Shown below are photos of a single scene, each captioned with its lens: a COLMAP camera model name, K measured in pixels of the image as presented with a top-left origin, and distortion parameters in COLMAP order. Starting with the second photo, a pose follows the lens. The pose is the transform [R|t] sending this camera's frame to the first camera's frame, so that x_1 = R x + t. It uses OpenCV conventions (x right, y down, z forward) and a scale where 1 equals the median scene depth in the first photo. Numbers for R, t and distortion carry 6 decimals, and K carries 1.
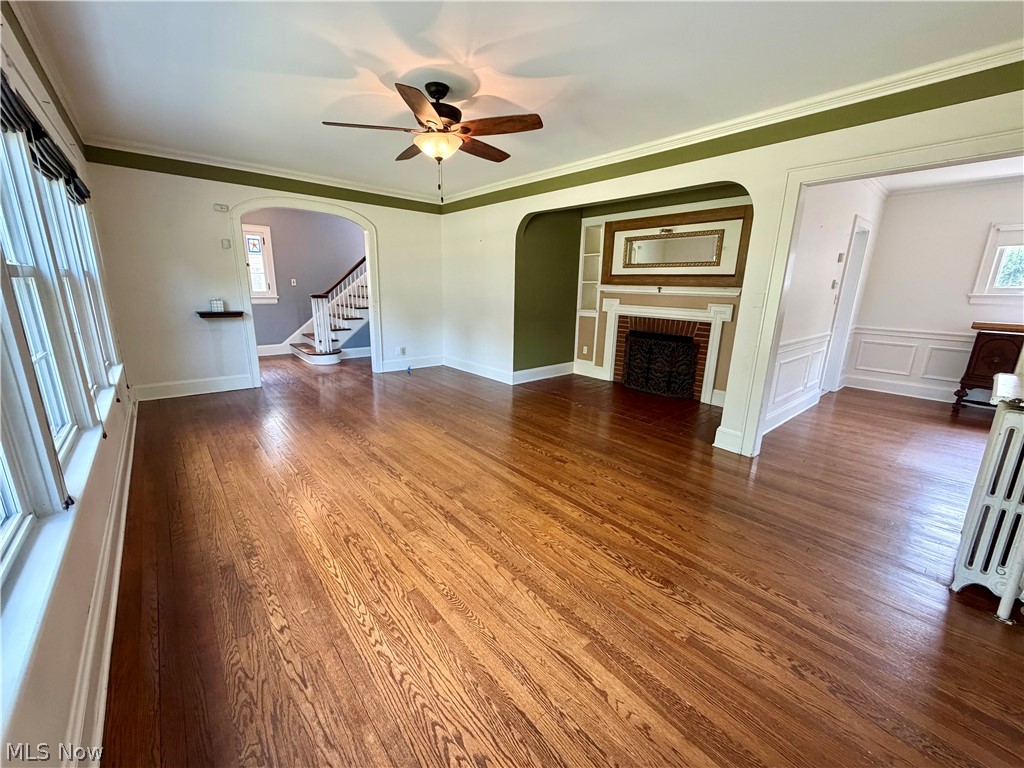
lens RADIAL K [[407.7, 0, 513.0], [0, 407.7, 384.6], [0, 0, 1]] dist [0.000266, 0.000012]
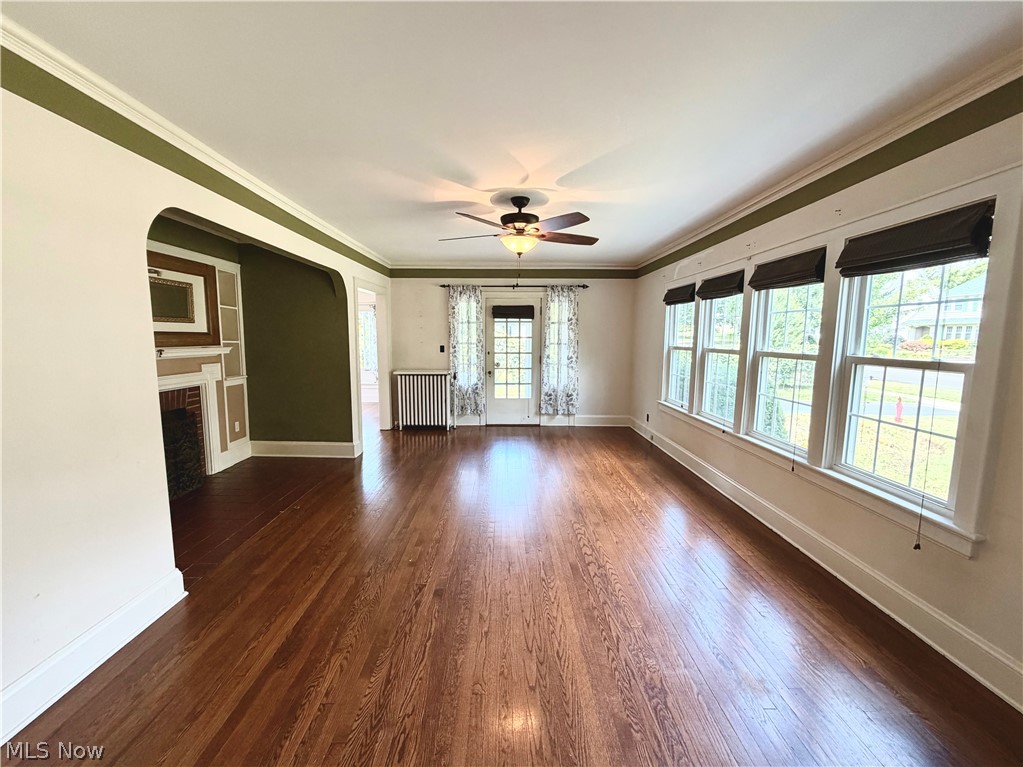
lens RADIAL K [[407.3, 0, 511.2], [0, 407.3, 383.8], [0, 0, 1]] dist [0.000266, 0.000012]
pose [[-0.760827, -0.098077, 0.641500, -0.627406], [0.134111, 0.943413, 0.303293, -0.355205], [-0.634946, 0.316785, -0.704621, 1.275561]]
